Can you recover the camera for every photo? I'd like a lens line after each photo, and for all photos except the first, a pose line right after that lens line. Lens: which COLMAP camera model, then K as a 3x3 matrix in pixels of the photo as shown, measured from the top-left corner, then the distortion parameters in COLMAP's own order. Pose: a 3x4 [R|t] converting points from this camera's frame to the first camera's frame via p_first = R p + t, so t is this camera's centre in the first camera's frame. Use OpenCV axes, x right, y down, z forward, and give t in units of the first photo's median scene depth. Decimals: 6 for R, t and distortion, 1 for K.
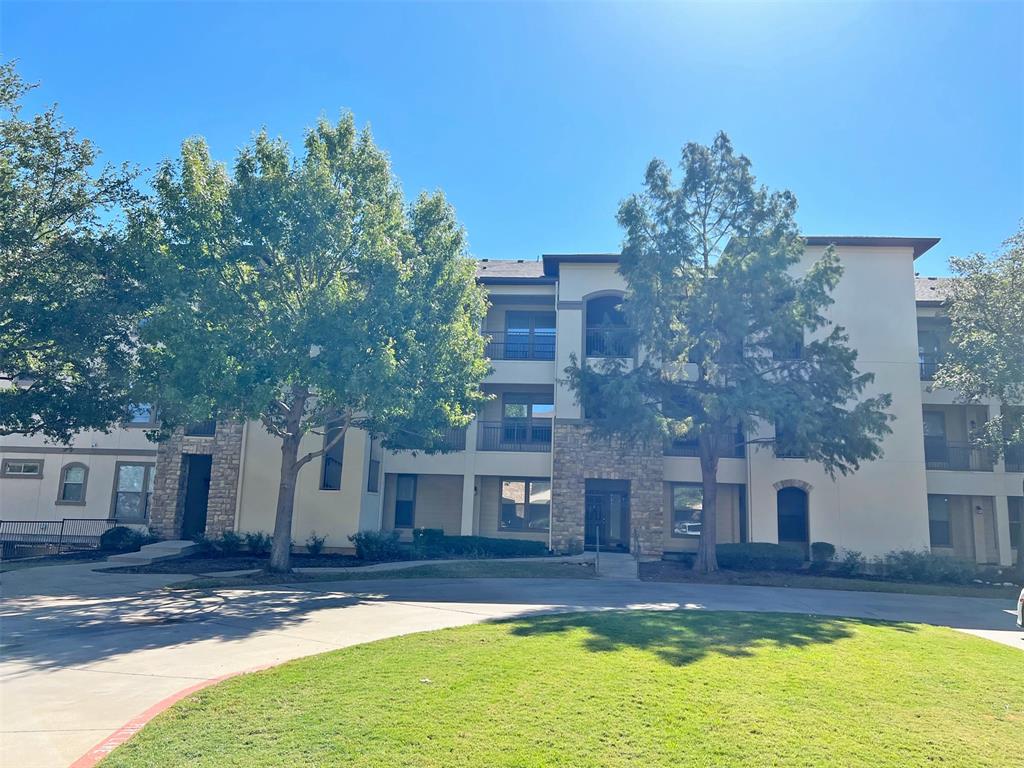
lens RADIAL K [[787.4, 0, 512.0], [0, 787.4, 384.0], [0, 0, 1]] dist [0.002105, 0.001178]
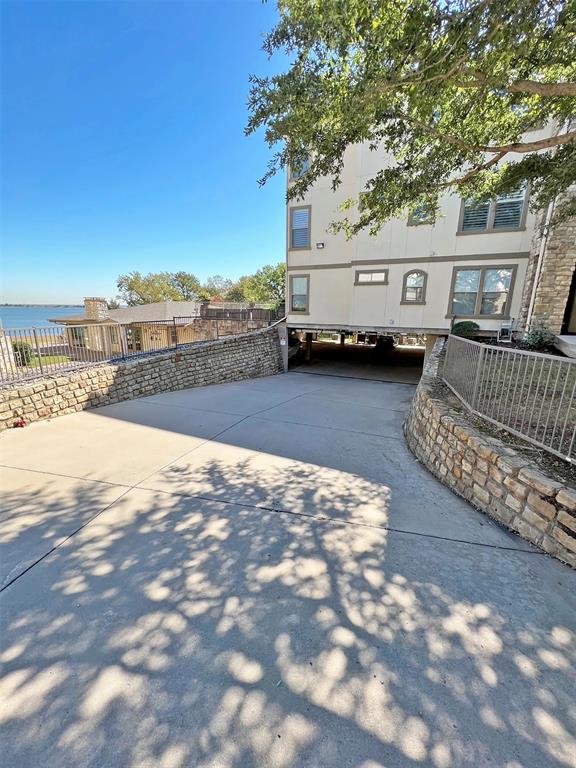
lens RADIAL K [[307.0, 0, 288.0], [0, 307.0, 384.0], [0, 0, 1]] dist [0.000626, 0.000087]
pose [[0.936146, 0.068480, -0.344879, -0.567253], [0.071778, 0.922977, 0.378104, 0.068249], [0.344208, -0.378715, 0.859125, 0.443743]]
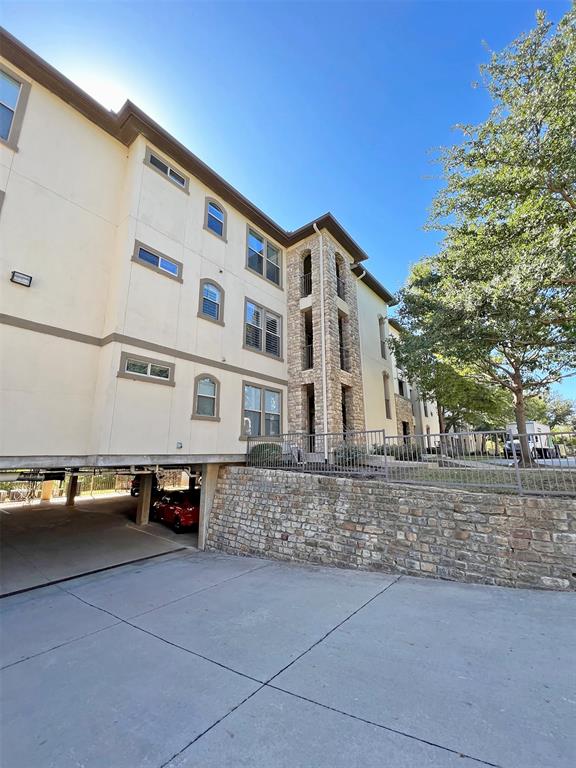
lens RADIAL K [[307.0, 0, 288.0], [0, 307.0, 384.0], [0, 0, 1]] dist [0.000626, 0.000087]
pose [[0.569450, 0.153200, 0.807624, -0.791932], [-0.107353, 0.987925, -0.111708, 0.141215], [-0.814986, -0.023089, 0.579021, 0.723801]]
